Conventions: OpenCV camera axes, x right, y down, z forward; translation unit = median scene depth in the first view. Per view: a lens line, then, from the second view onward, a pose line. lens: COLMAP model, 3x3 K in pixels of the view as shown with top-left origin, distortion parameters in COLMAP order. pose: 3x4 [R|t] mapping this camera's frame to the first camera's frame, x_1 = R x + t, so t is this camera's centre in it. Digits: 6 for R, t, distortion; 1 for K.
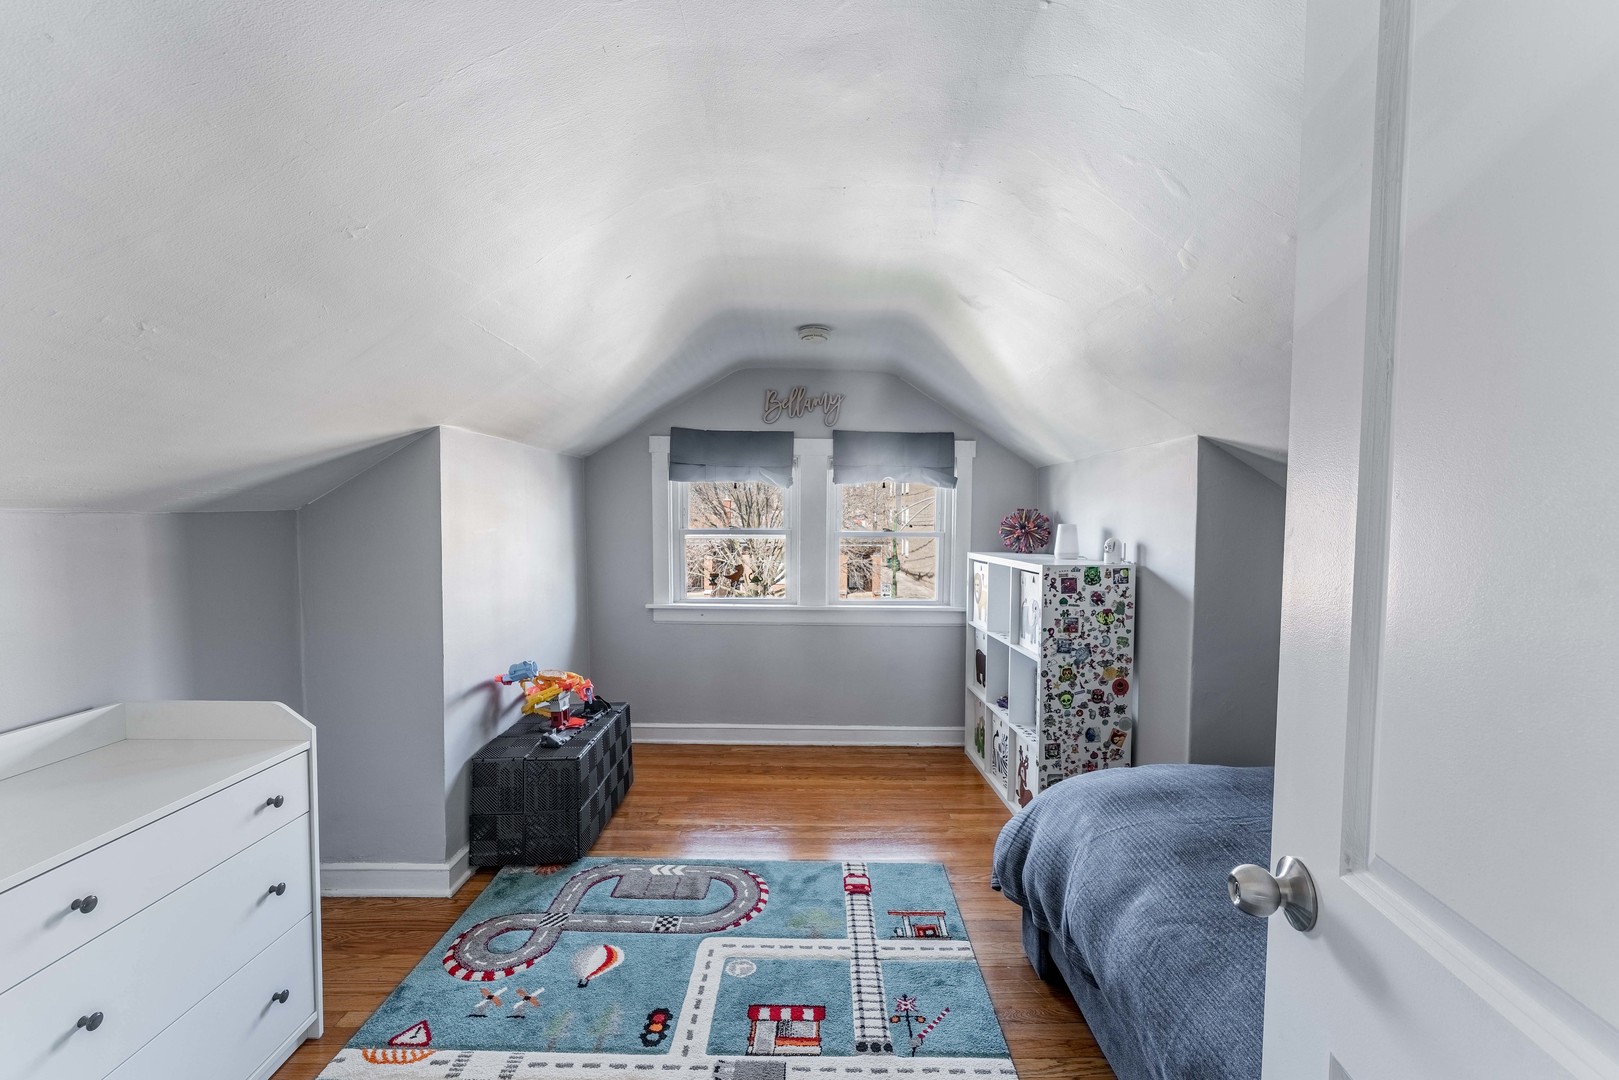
lens RADIAL K [[673.6, 0, 813.0], [0, 673.6, 542.0], [0, 0, 1]] dist [0.000039, -0.000748]
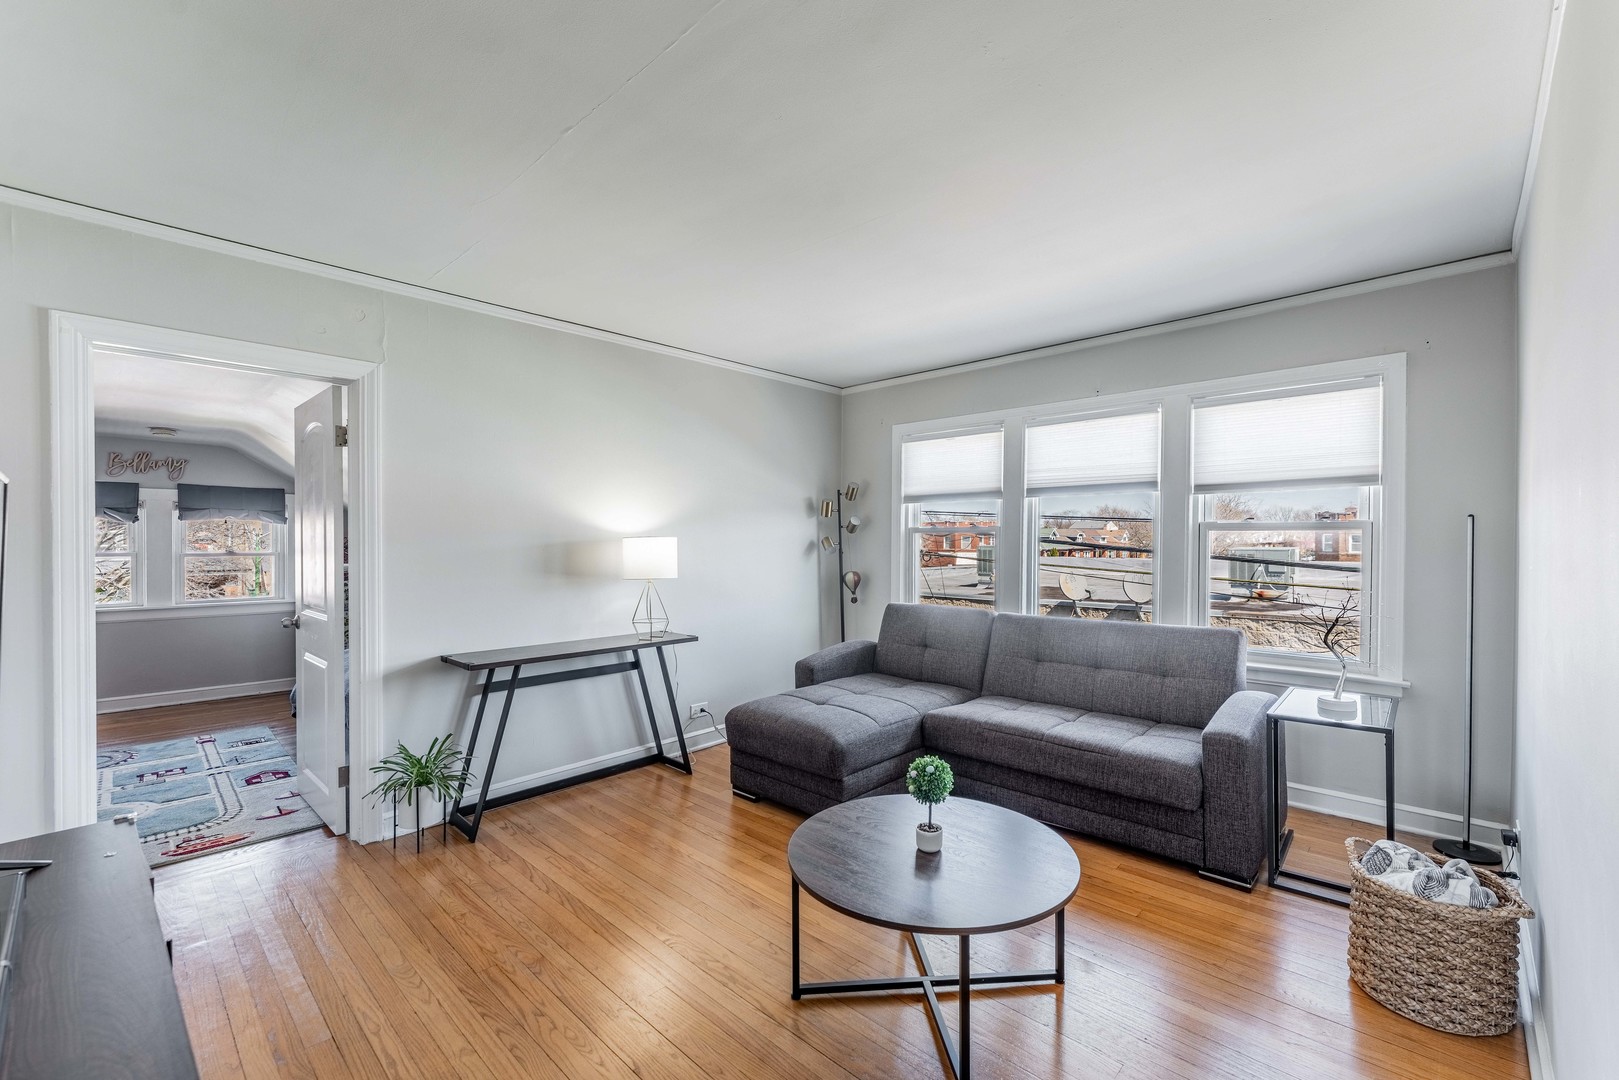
lens RADIAL K [[673.6, 0, 829.0], [0, 673.6, 539.1], [0, 0, 1]] dist [0.000039, -0.000748]
pose [[0.684064, -0.010059, 0.729353, -0.068362], [0.034995, 0.999206, -0.019041, 0.028788], [-0.728582, 0.038548, 0.683873, -0.990730]]
